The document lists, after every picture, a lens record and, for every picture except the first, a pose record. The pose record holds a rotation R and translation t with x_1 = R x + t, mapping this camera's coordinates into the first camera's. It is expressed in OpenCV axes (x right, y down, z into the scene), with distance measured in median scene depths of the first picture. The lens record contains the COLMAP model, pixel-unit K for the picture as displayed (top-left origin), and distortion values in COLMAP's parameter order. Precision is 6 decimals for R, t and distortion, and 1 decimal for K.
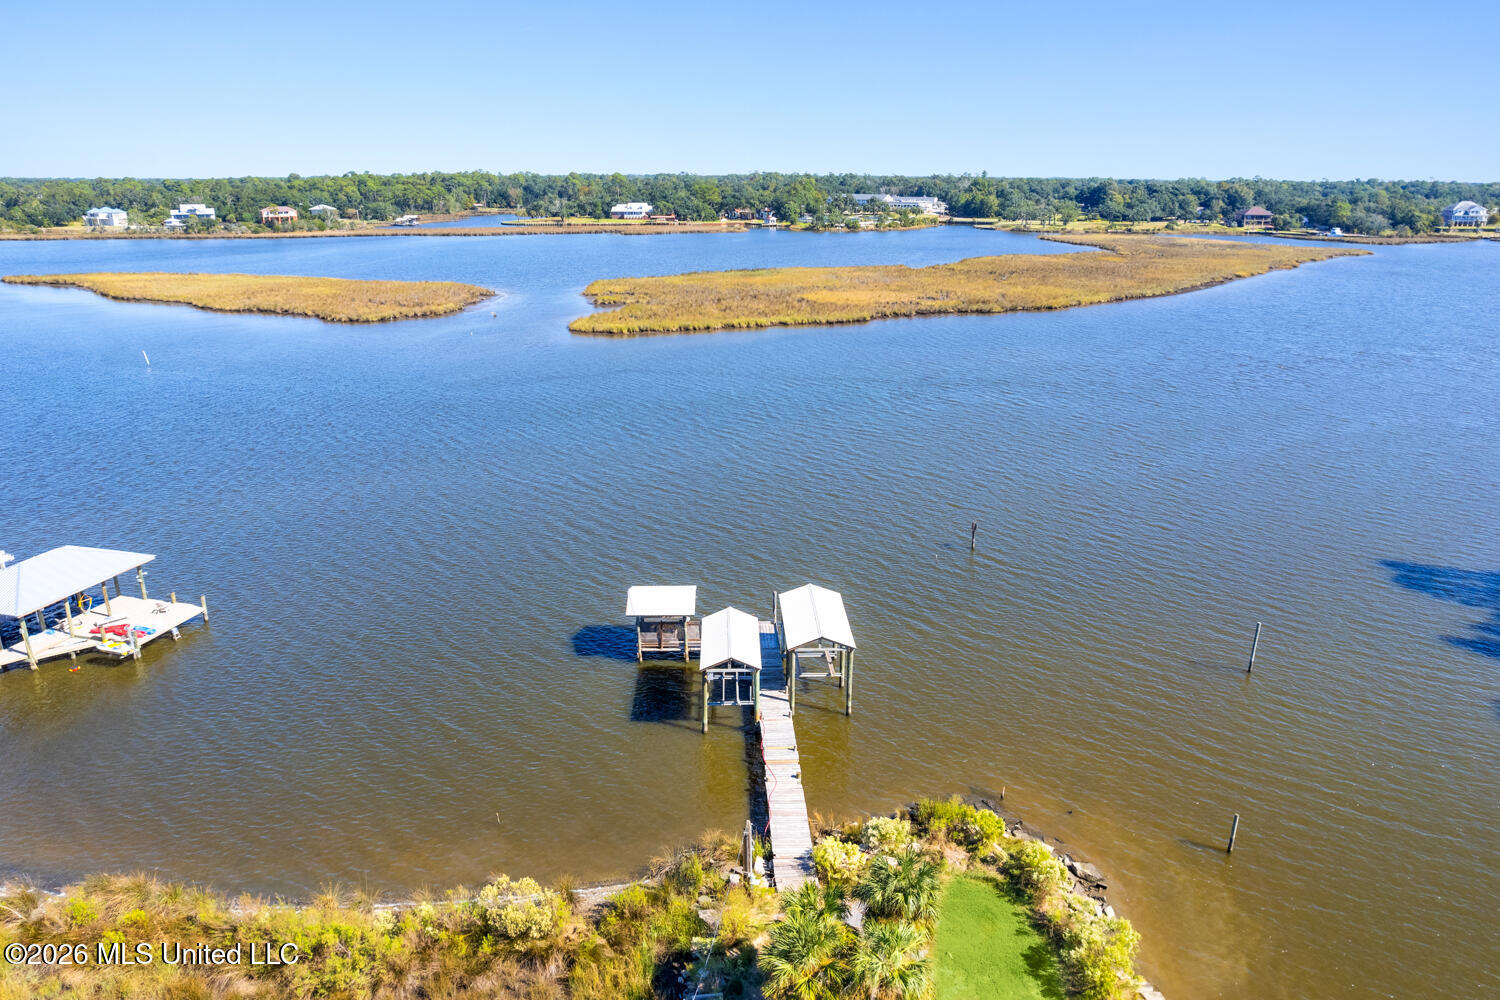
lens RADIAL K [[1008.4, 0, 750.0], [0, 1008.4, 500.0], [0, 0, 1]] dist [-0.069229, 0.047798]
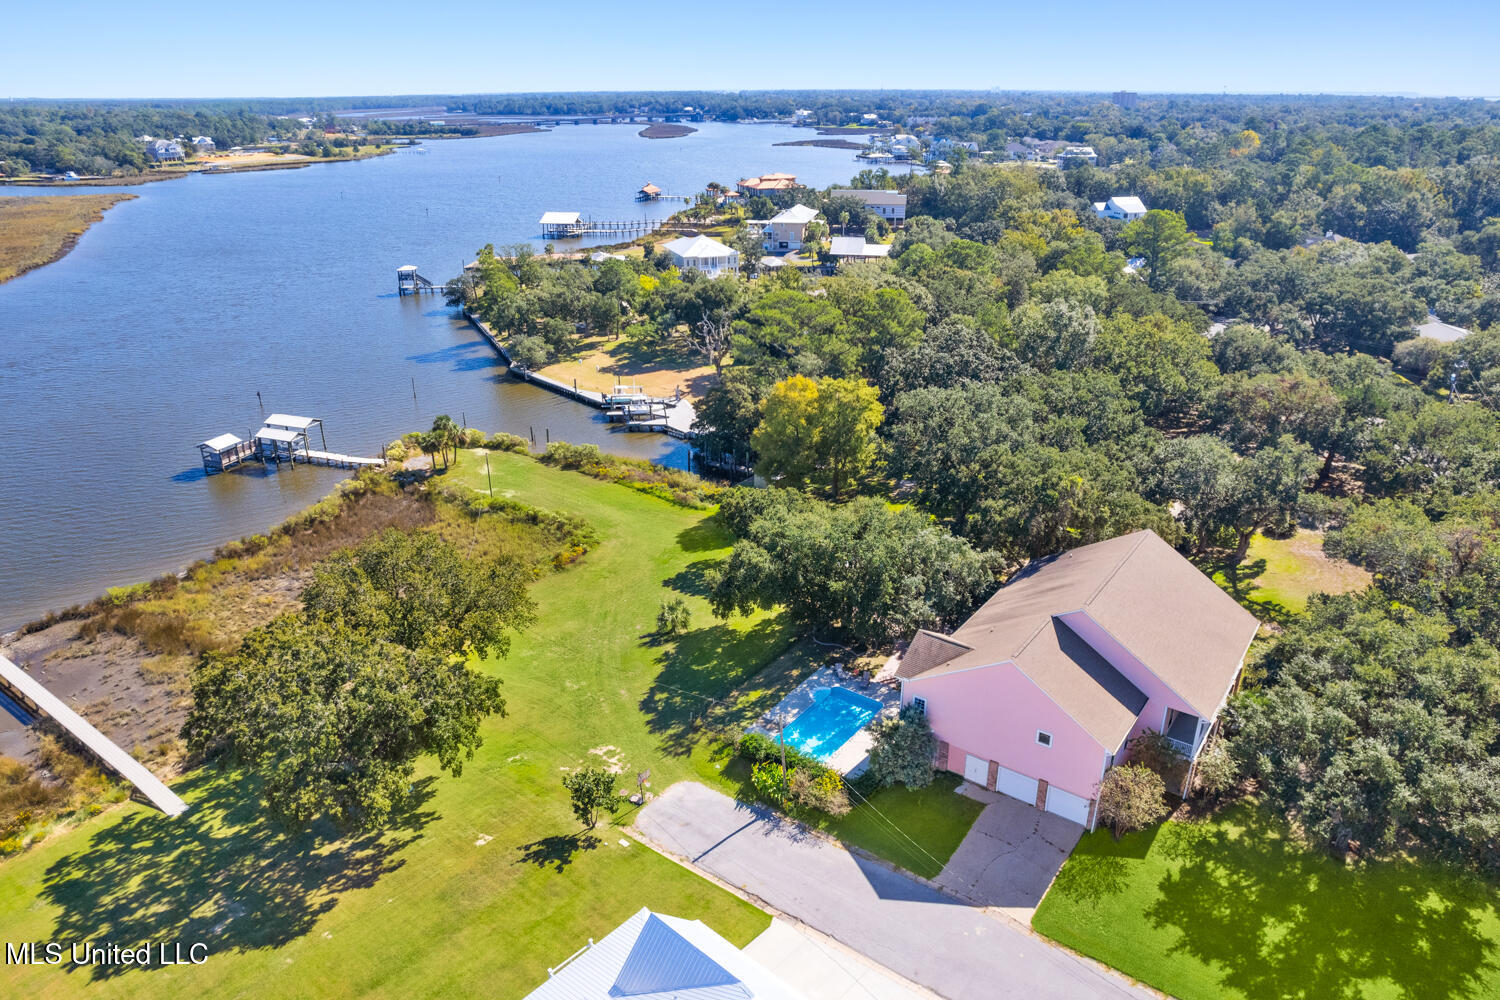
lens RADIAL K [[988.6, 0, 750.0], [0, 988.6, 500.0], [0, 0, 1]] dist [-0.084924, 0.071319]
pose [[0.382421, -0.363097, 0.849656, -0.162511], [0.291181, 0.920057, 0.262125, -0.000294], [-0.876908, 0.147161, 0.457576, -0.104623]]
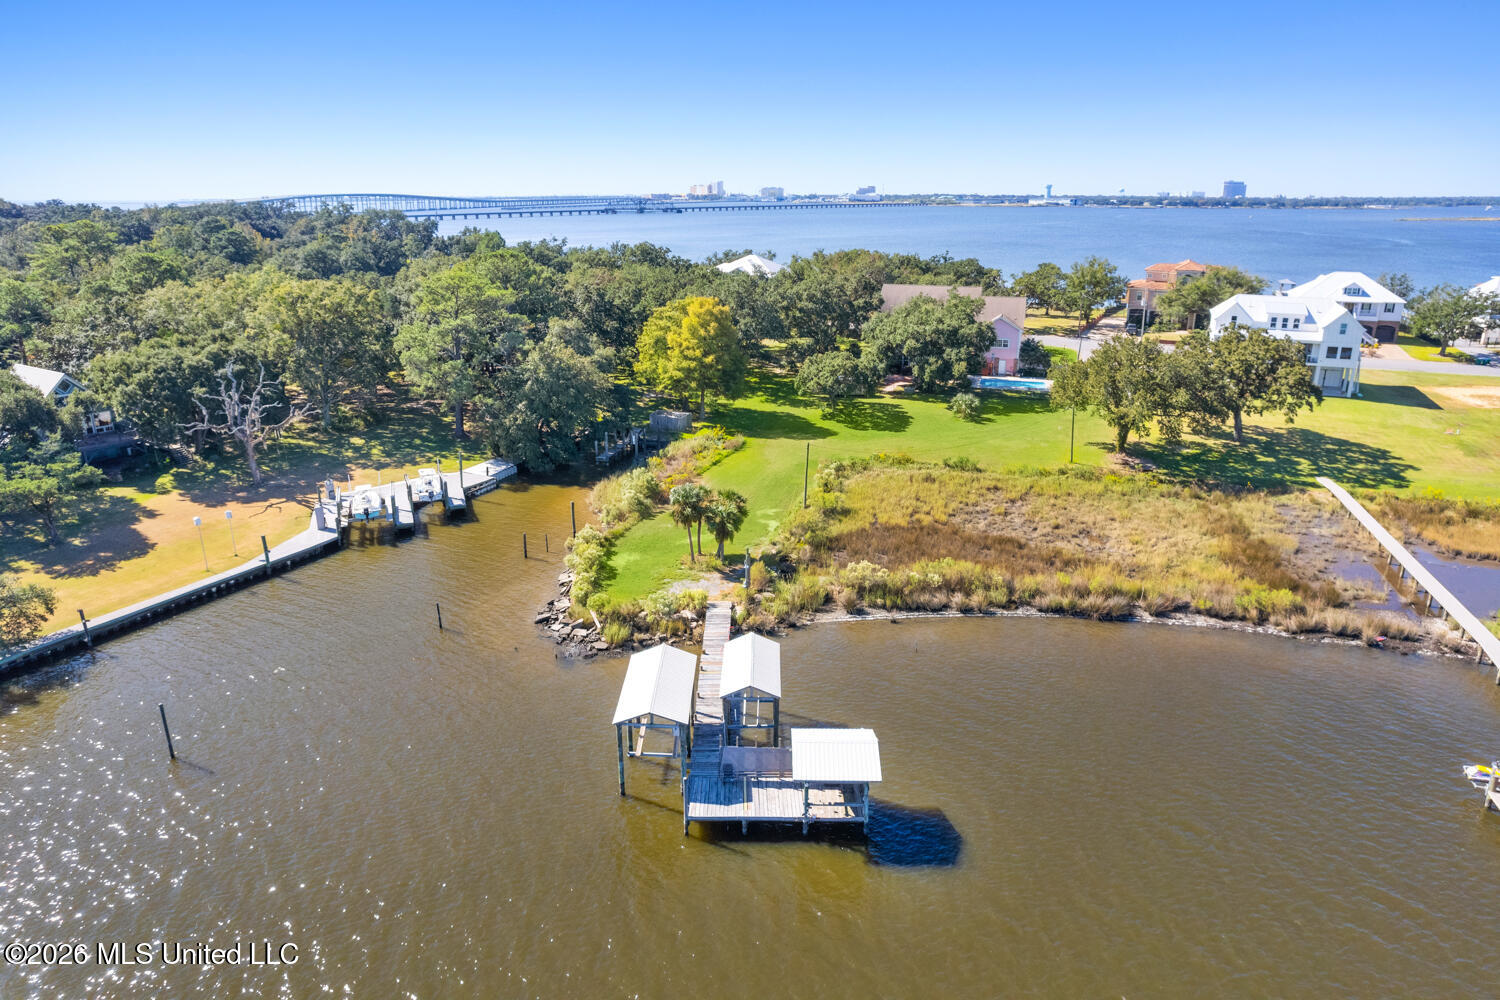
lens RADIAL K [[966.9, 0, 755.8], [0, 966.9, 489.7], [0, 0, 1]] dist [-0.089348, 0.078736]
pose [[-0.999051, -0.012712, 0.041665, -0.006368], [0.013550, 0.818335, 0.574582, -0.053283], [-0.041400, 0.574601, -0.817386, 0.162540]]
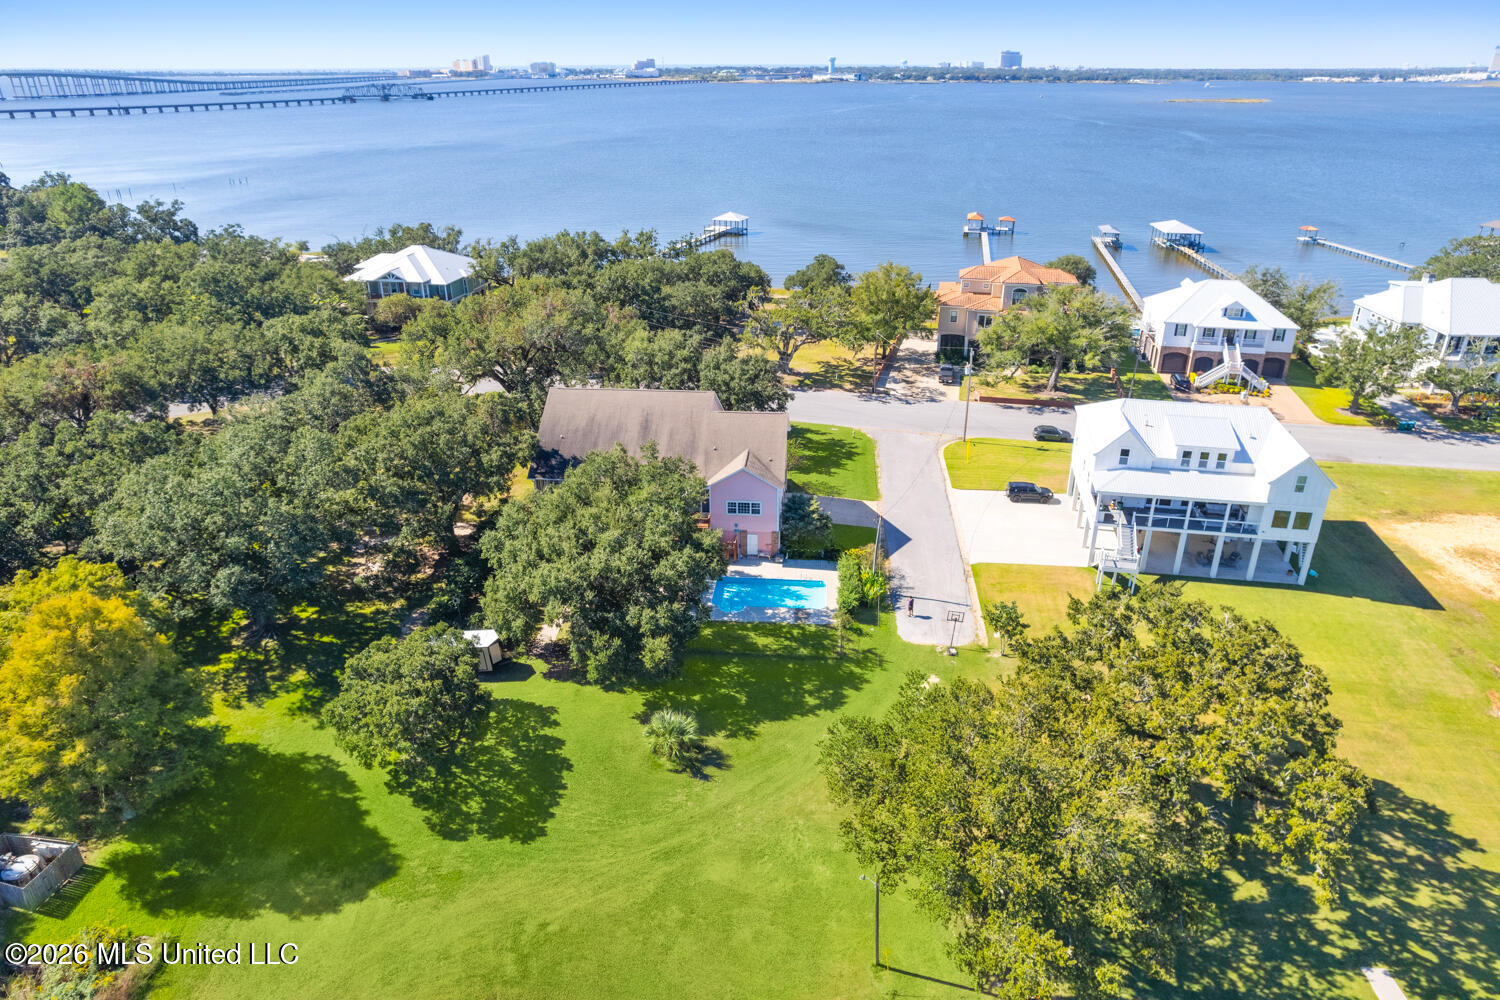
lens RADIAL K [[963.0, 0, 753.3], [0, 963.0, 498.4], [0, 0, 1]] dist [-0.088690, 0.077874]
pose [[-0.986347, 0.067918, -0.150025, -0.038032], [-0.051566, 0.737810, 0.673036, -0.039161], [0.156402, 0.671583, -0.724234, 0.039484]]
